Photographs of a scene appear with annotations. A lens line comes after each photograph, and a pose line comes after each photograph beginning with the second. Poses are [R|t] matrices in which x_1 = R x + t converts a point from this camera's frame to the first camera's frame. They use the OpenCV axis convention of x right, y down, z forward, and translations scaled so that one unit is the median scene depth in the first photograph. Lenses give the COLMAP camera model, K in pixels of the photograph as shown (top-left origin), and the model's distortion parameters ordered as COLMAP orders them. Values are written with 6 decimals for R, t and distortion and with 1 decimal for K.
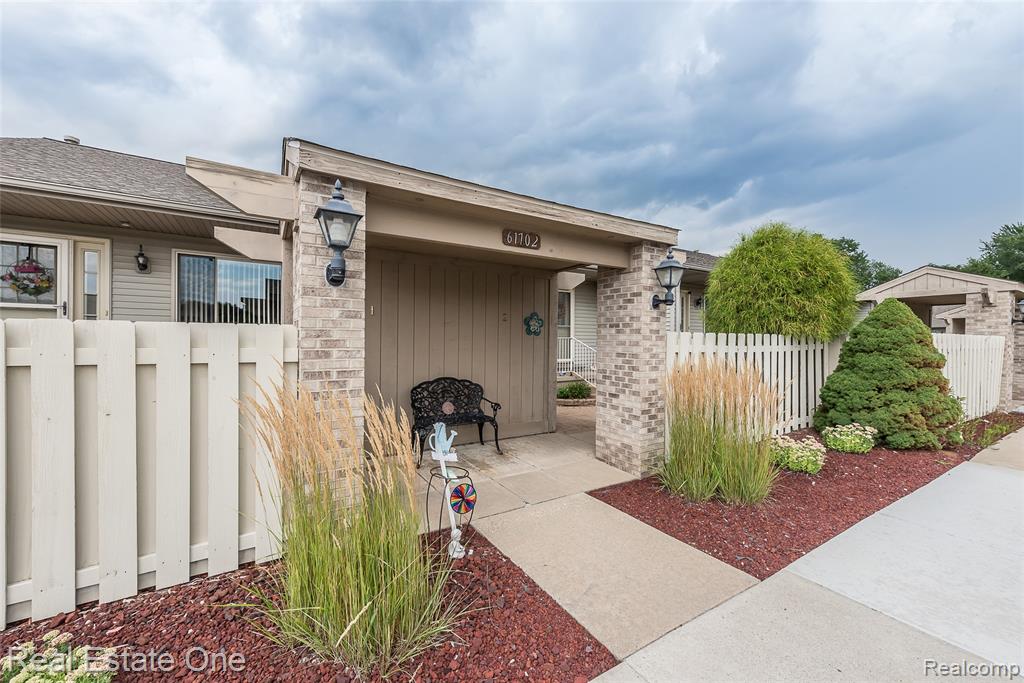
lens RADIAL K [[463.7, 0, 512.0], [0, 463.7, 341.5], [0, 0, 1]] dist [0.000801, -0.000044]
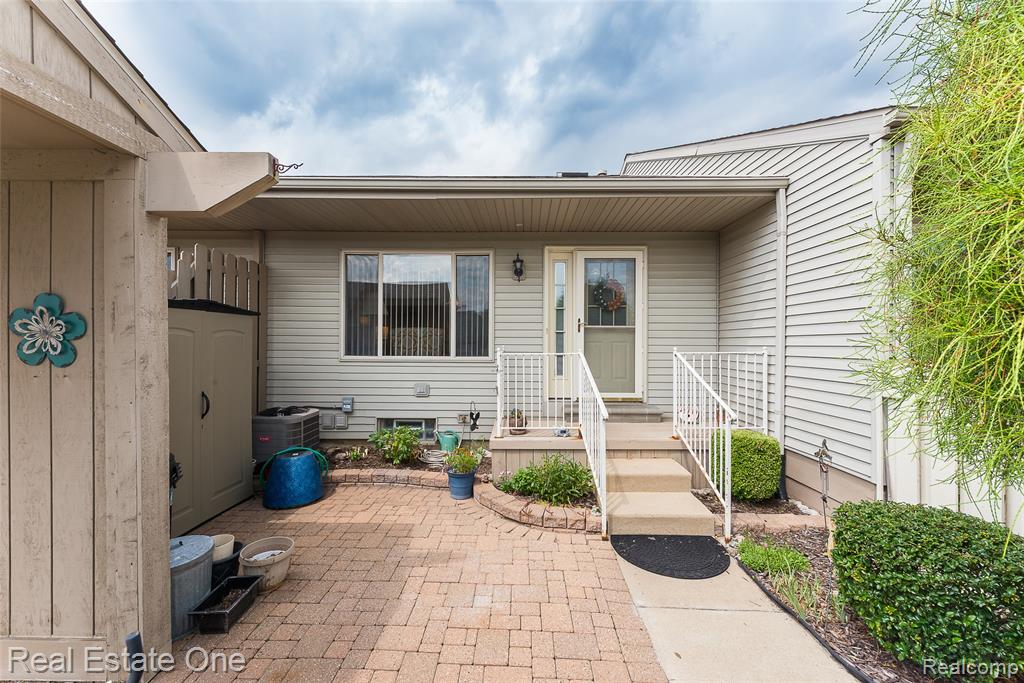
lens RADIAL K [[401.4, 0, 512.0], [0, 401.4, 341.5], [0, 0, 1]] dist [0.000060, -0.000032]
pose [[0.813316, -0.010733, -0.581723, 0.291464], [-0.000184, 0.999825, -0.018705, -0.008755], [0.581822, 0.015320, 0.813172, 0.648289]]
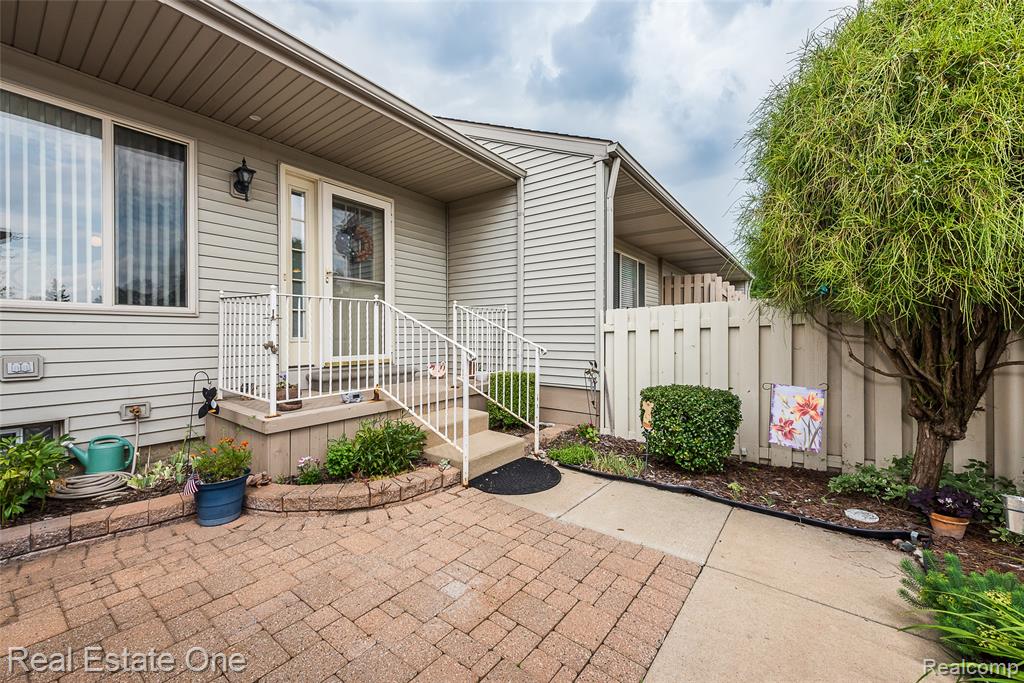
lens RADIAL K [[399.3, 0, 512.0], [0, 399.3, 341.5], [0, 0, 1]] dist [-0.000813, -0.000119]
pose [[0.947410, -0.013955, 0.319718, 0.128890], [0.008682, 0.999802, 0.017912, 0.021889], [-0.319905, -0.014194, 0.947343, 0.656138]]
